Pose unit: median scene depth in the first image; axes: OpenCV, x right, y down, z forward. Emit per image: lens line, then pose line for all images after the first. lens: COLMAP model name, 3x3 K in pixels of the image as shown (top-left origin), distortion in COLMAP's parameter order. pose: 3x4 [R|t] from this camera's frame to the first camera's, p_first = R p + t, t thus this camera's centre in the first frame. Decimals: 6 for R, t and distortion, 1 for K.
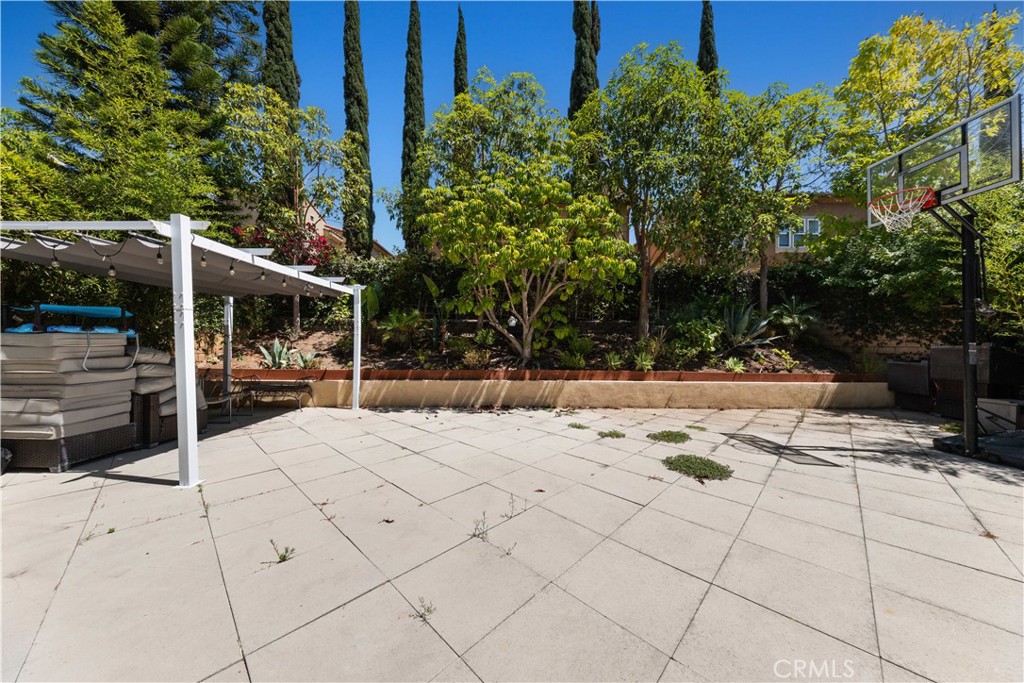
lens RADIAL K [[352.4, 0, 512.0], [0, 352.4, 341.5], [0, 0, 1]] dist [-0.000237, -0.000015]
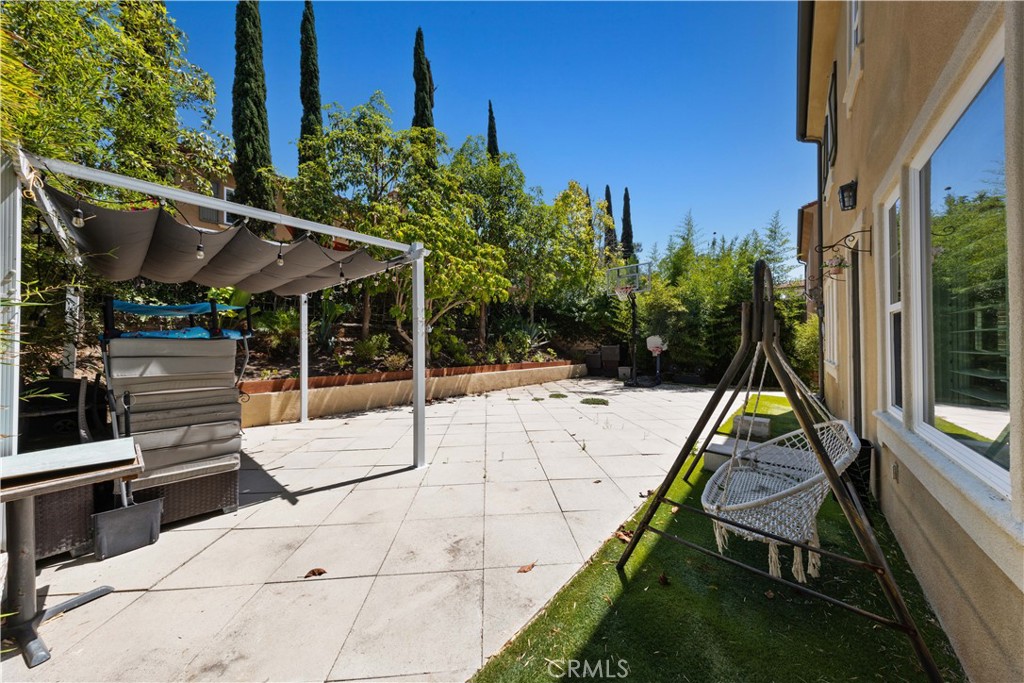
lens RADIAL K [[352.4, 0, 512.0], [0, 352.4, 341.5], [0, 0, 1]] dist [-0.000237, -0.000015]
pose [[0.642243, -0.000281, 0.766501, -0.789537], [0.009393, 0.999928, -0.007504, -0.003478], [-0.766444, 0.012019, 0.642199, -0.009362]]
